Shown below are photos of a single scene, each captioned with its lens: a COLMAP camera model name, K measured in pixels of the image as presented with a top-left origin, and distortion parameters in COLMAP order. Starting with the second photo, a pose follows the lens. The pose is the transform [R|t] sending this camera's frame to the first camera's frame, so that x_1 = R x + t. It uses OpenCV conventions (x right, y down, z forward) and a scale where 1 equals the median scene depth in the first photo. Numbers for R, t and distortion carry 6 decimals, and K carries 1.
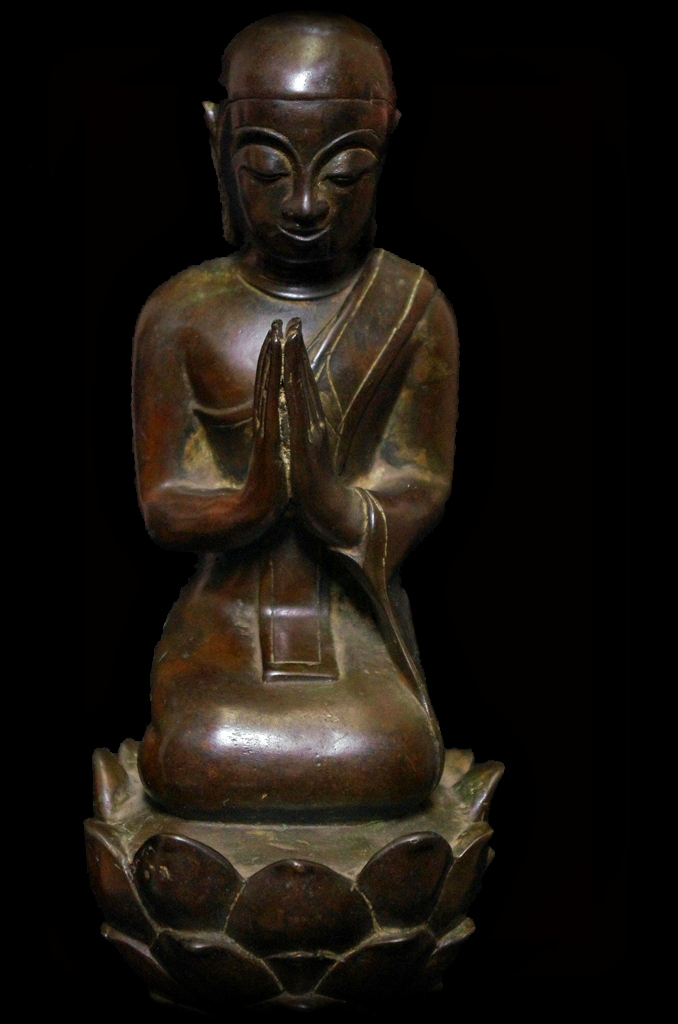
lens RADIAL K [[2219.1, 0, 331.6], [0, 2219.1, 517.3], [0, 0, 1]] dist [0.128205, 0.000000]
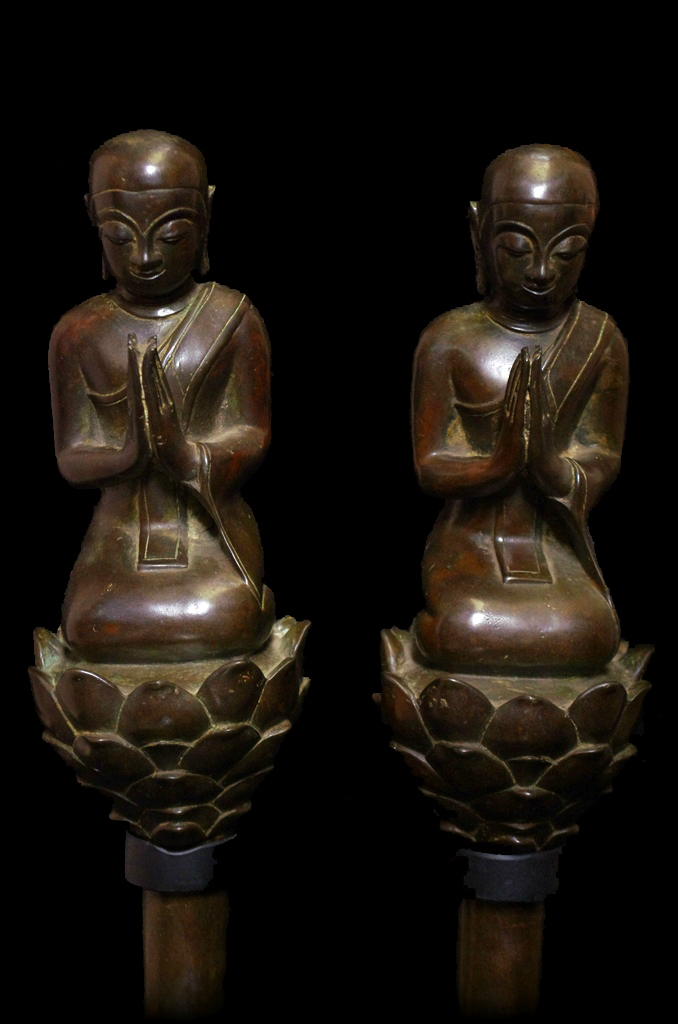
lens RADIAL K [[2219.1, 0, 332.5], [0, 2219.1, 514.1], [0, 0, 1]] dist [0.128205, 0.000000]
pose [[0.999610, 0.022764, 0.016179, -0.171829], [-0.022699, 0.999734, -0.004180, 0.035057], [-0.016269, 0.003811, 0.999860, -0.514993]]
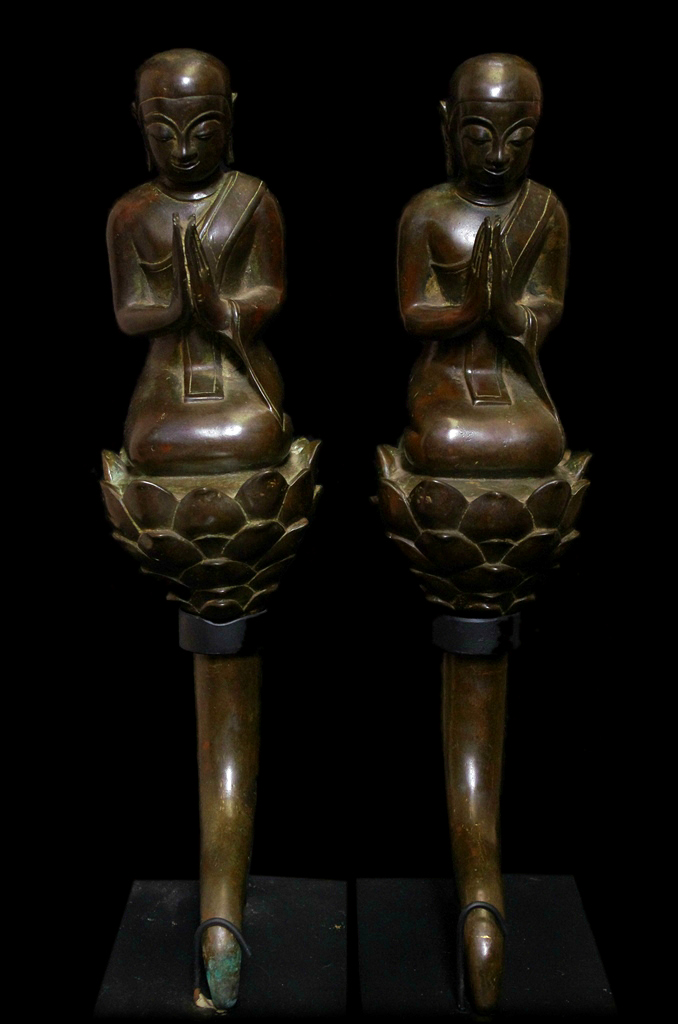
lens RADIAL K [[1901.3, 0, 337.3], [0, 1901.3, 512.6], [0, 0, 1]] dist [0.073996, 0.000000]
pose [[0.999378, -0.003608, 0.035093, -0.205243], [0.001491, 0.998187, 0.060178, 0.066428], [-0.035246, -0.060088, 0.997571, -0.645748]]
